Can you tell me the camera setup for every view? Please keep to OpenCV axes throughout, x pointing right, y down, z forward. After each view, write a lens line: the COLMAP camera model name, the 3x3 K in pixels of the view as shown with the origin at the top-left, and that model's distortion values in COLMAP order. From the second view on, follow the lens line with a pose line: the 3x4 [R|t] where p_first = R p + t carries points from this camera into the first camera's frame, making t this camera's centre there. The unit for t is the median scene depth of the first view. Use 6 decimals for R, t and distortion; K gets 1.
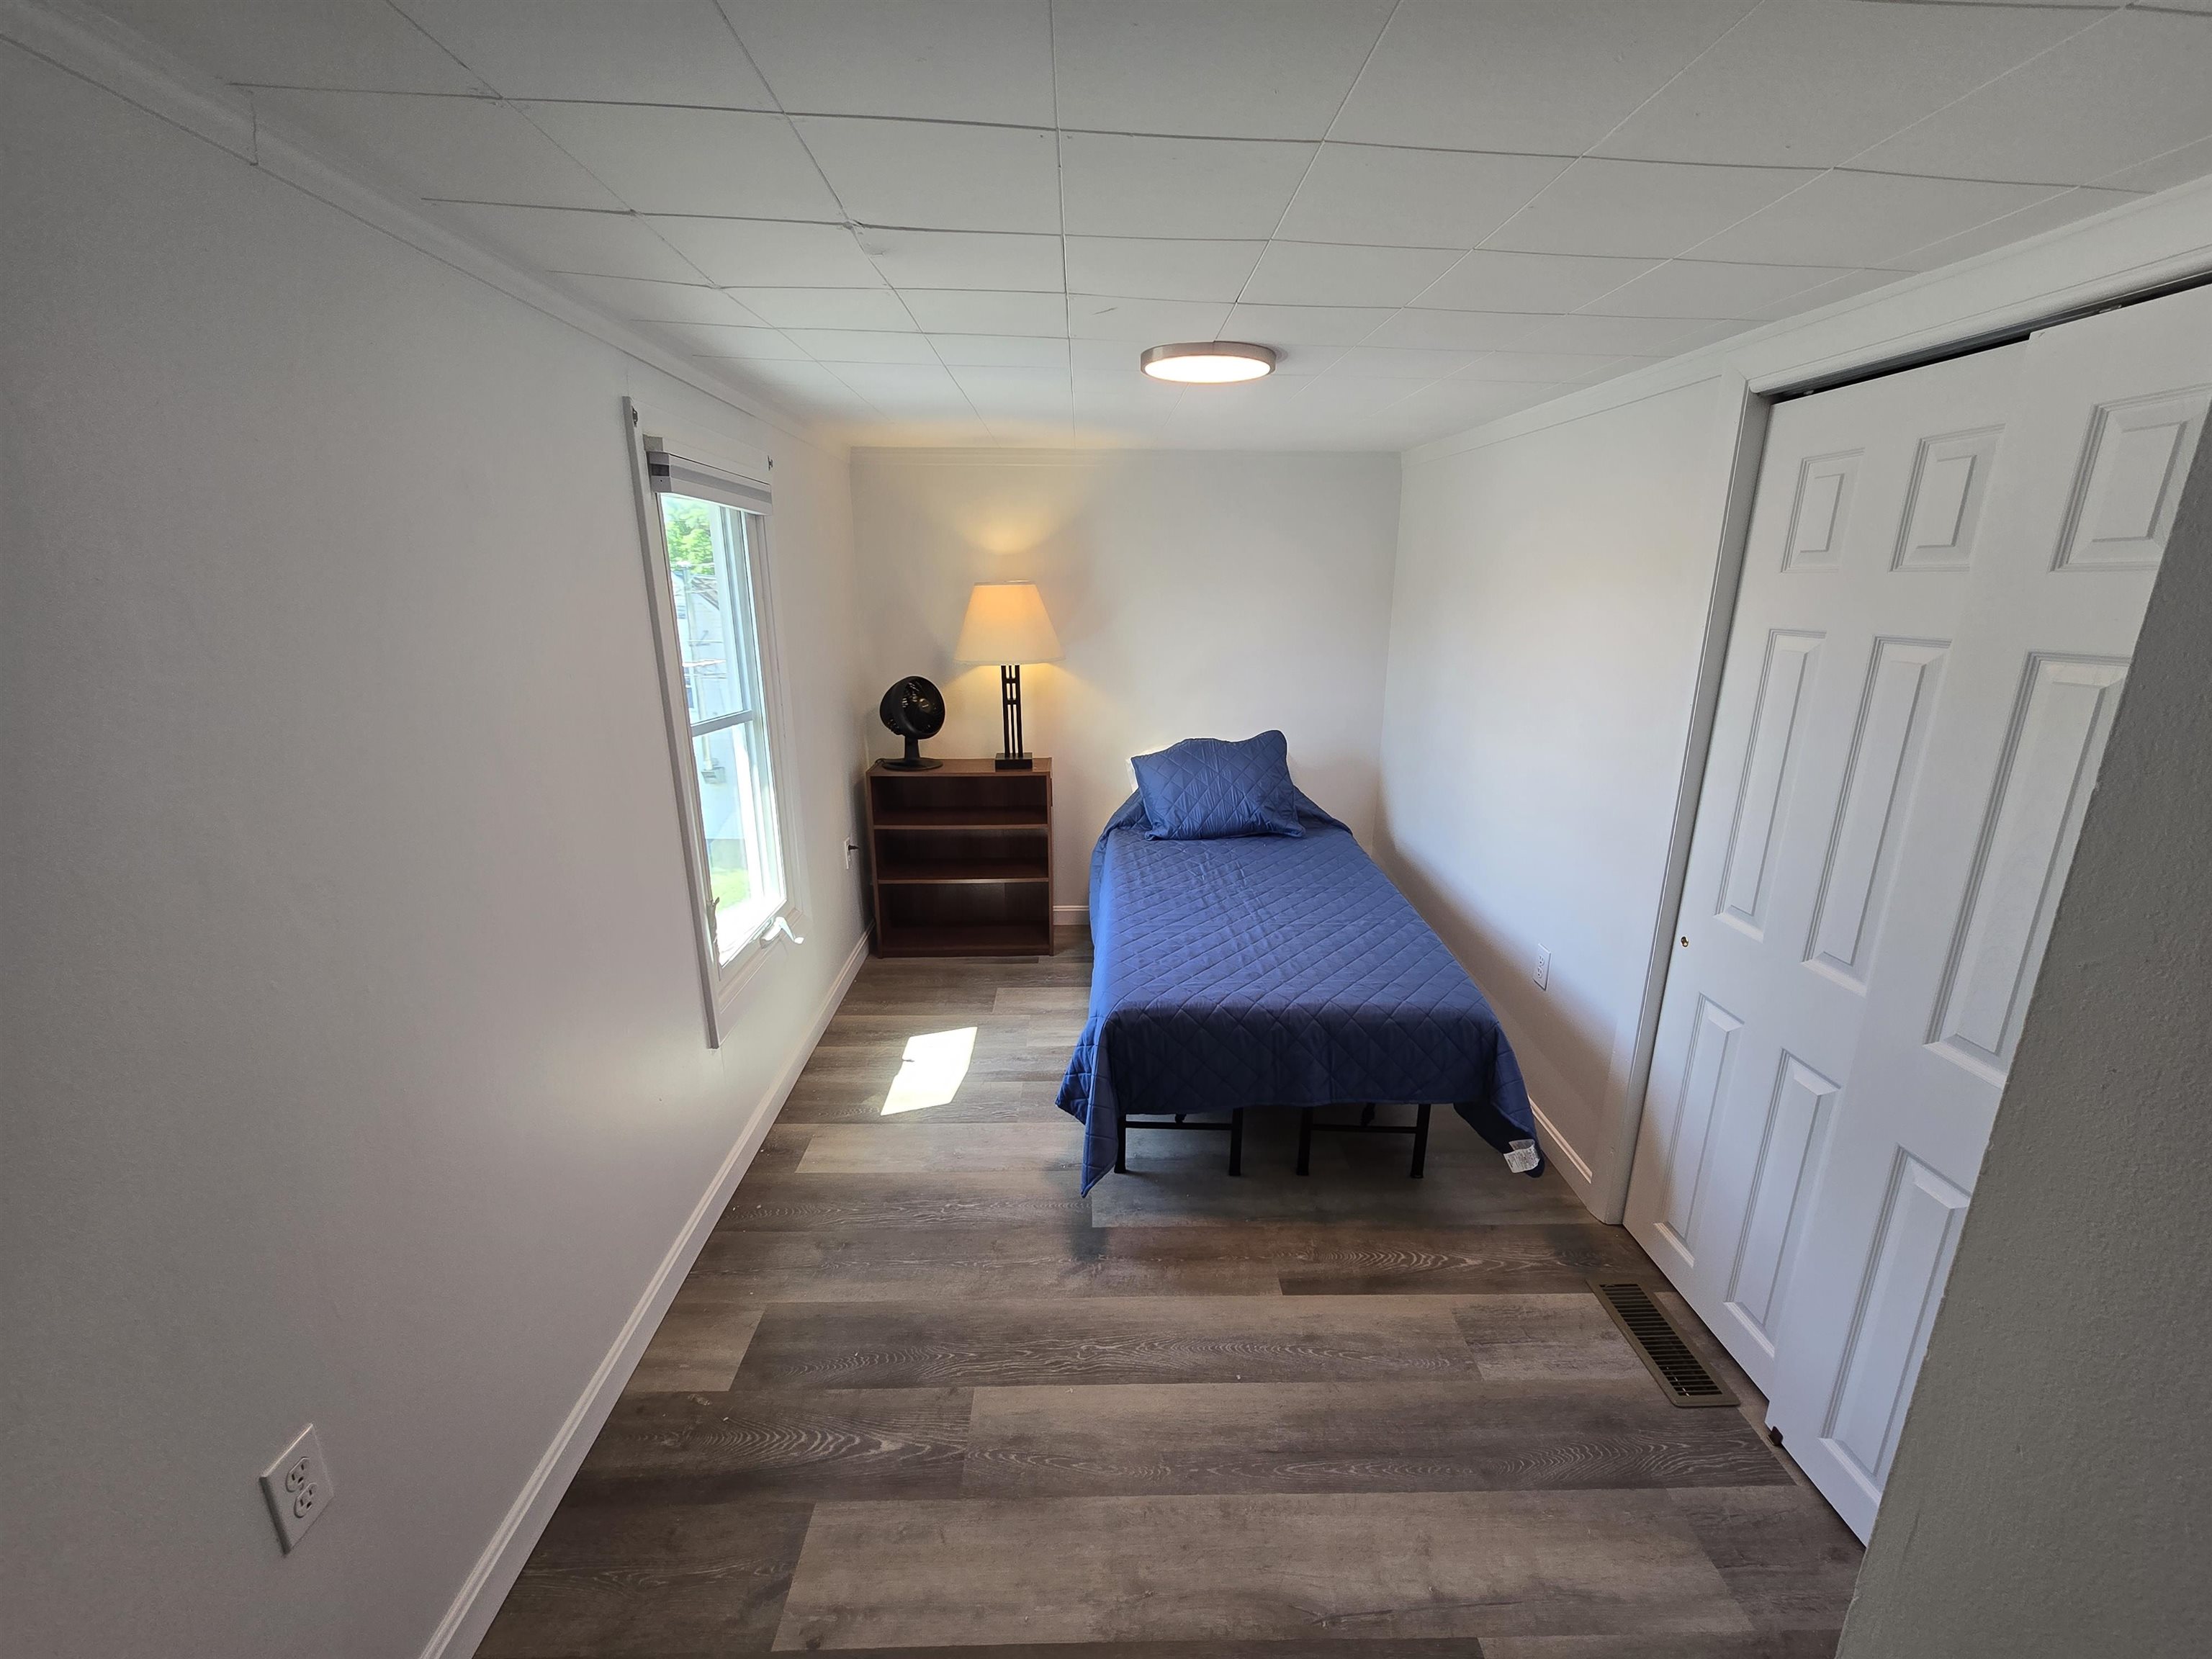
lens RADIAL K [[895.2, 0, 1118.1], [0, 895.2, 831.7], [0, 0, 1]] dist [-0.003903, -0.000535]
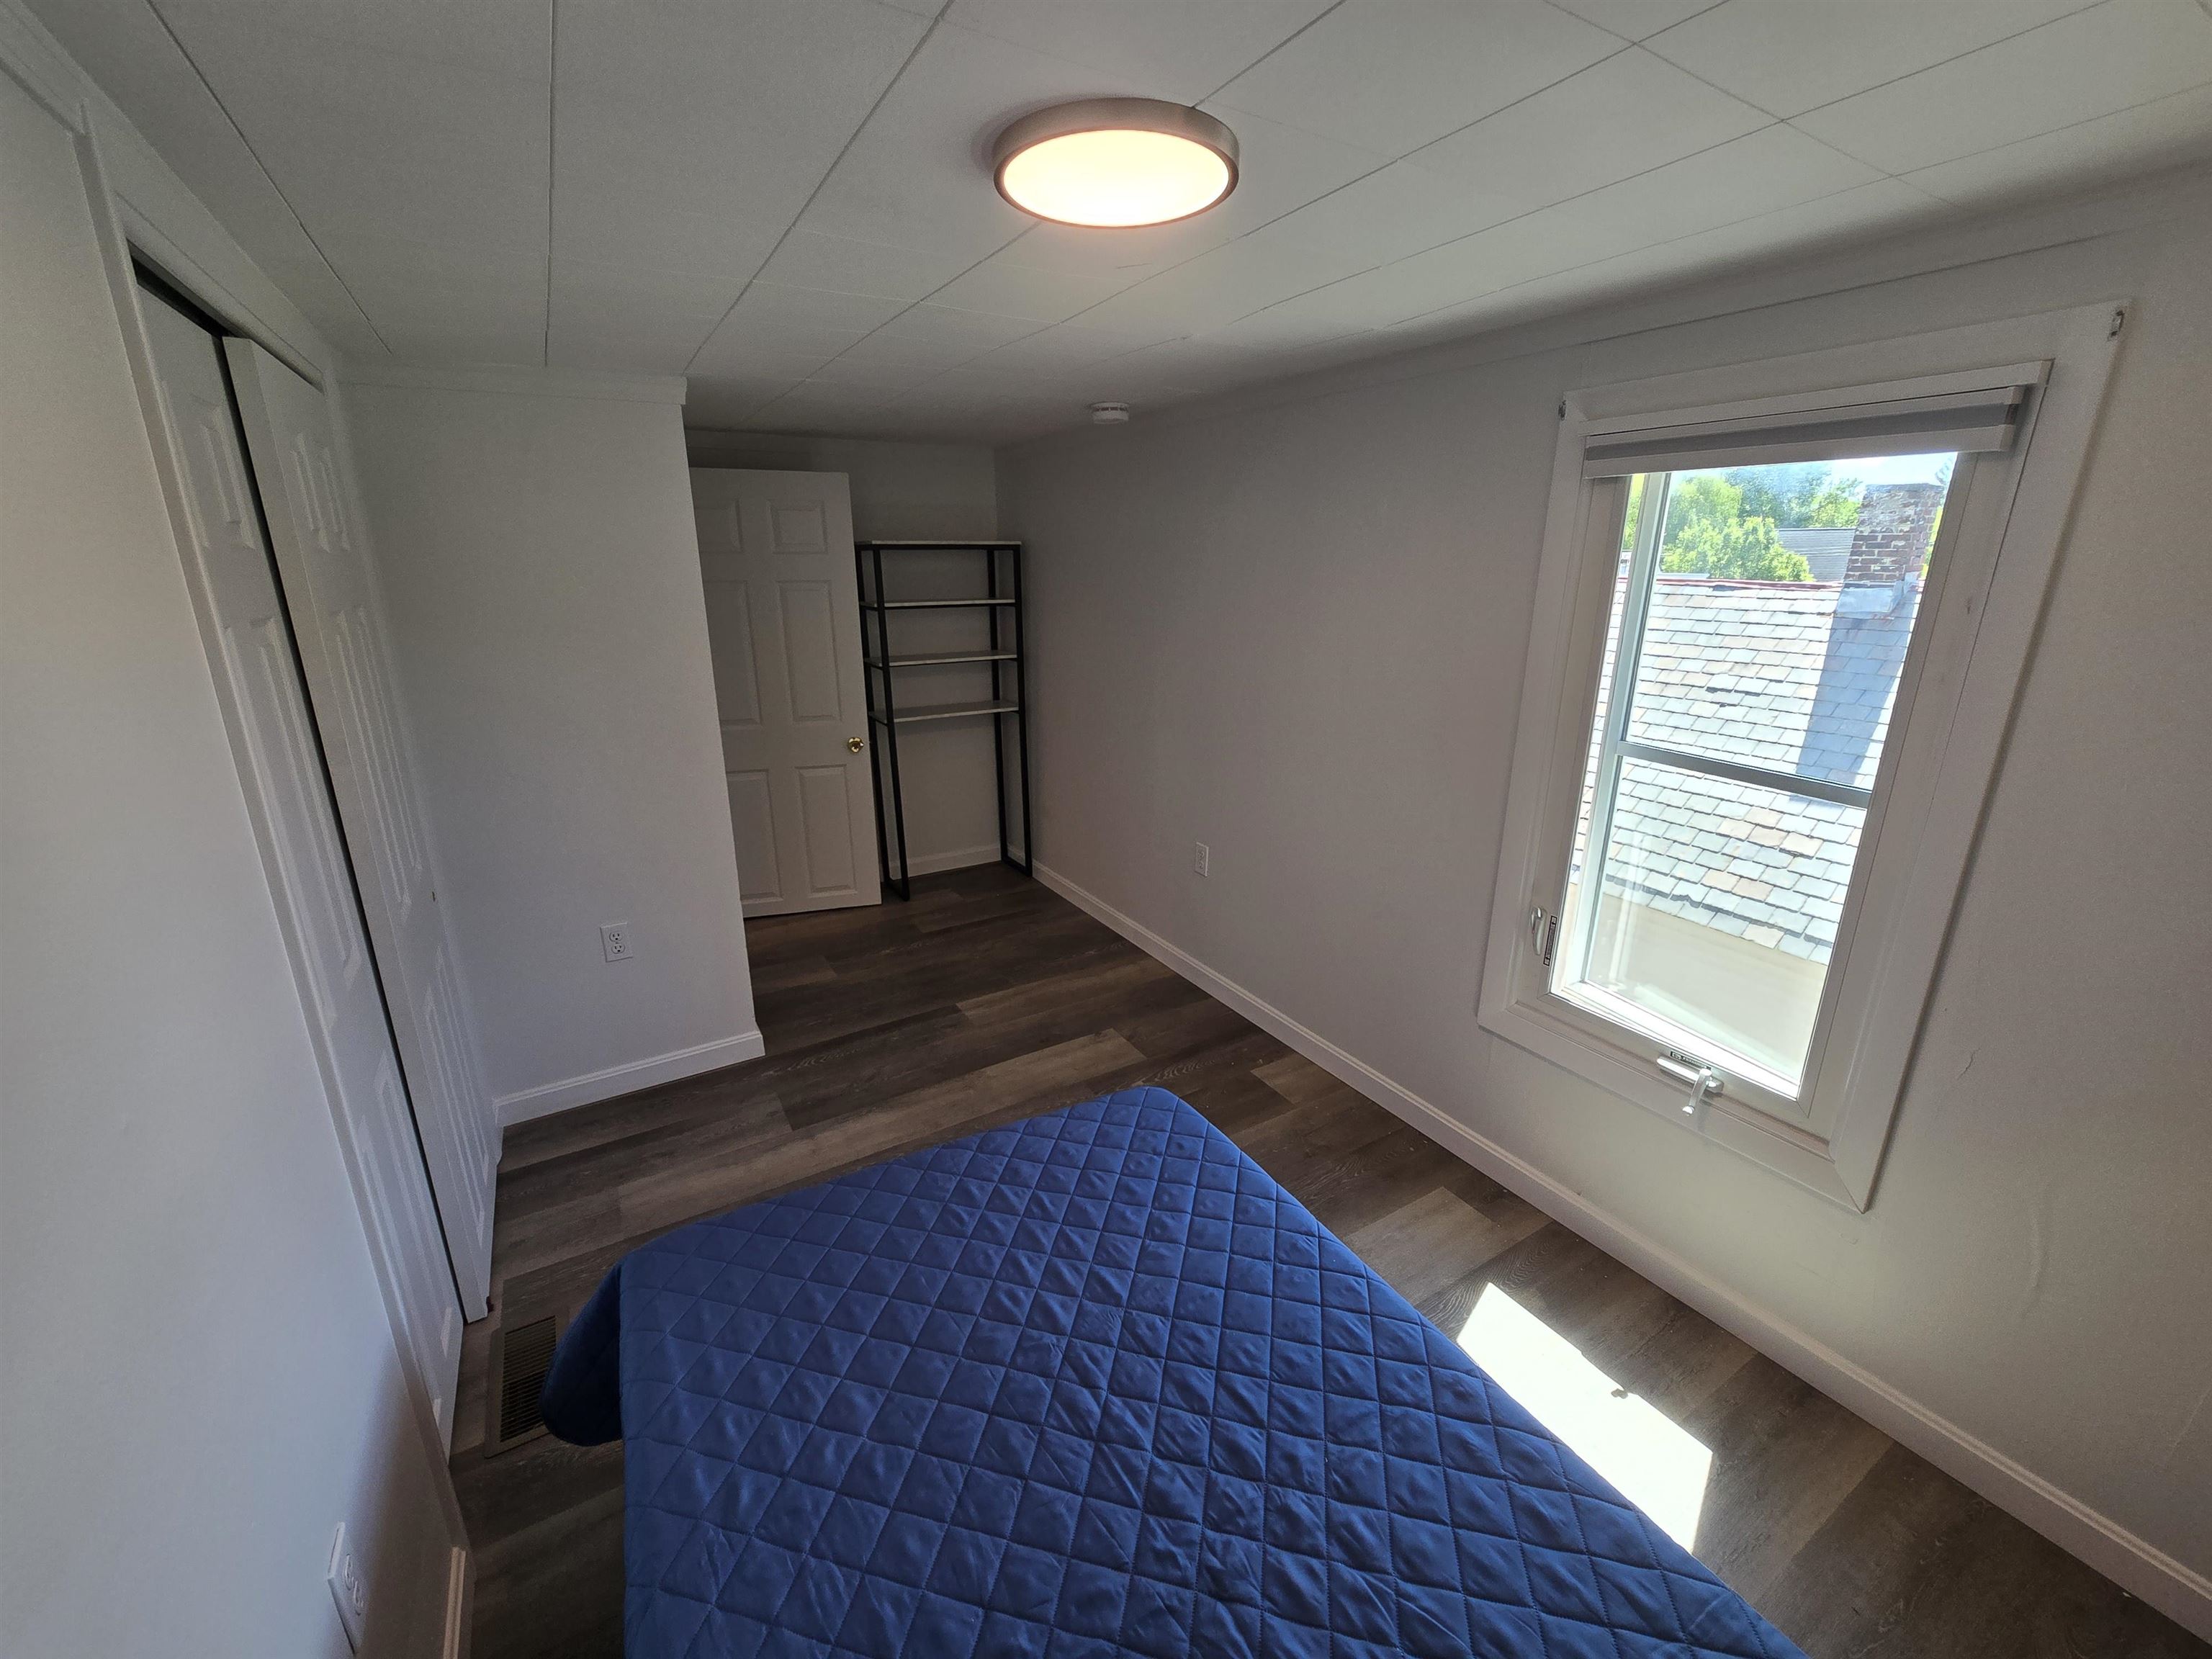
lens RADIAL K [[895.2, 0, 1118.1], [0, 895.2, 831.7], [0, 0, 1]] dist [-0.003903, -0.000535]
pose [[-0.871942, 0.136902, -0.470080, 0.310945], [-0.137457, 0.853049, 0.503401, -0.346309], [0.469918, 0.503552, -0.724991, 1.220883]]
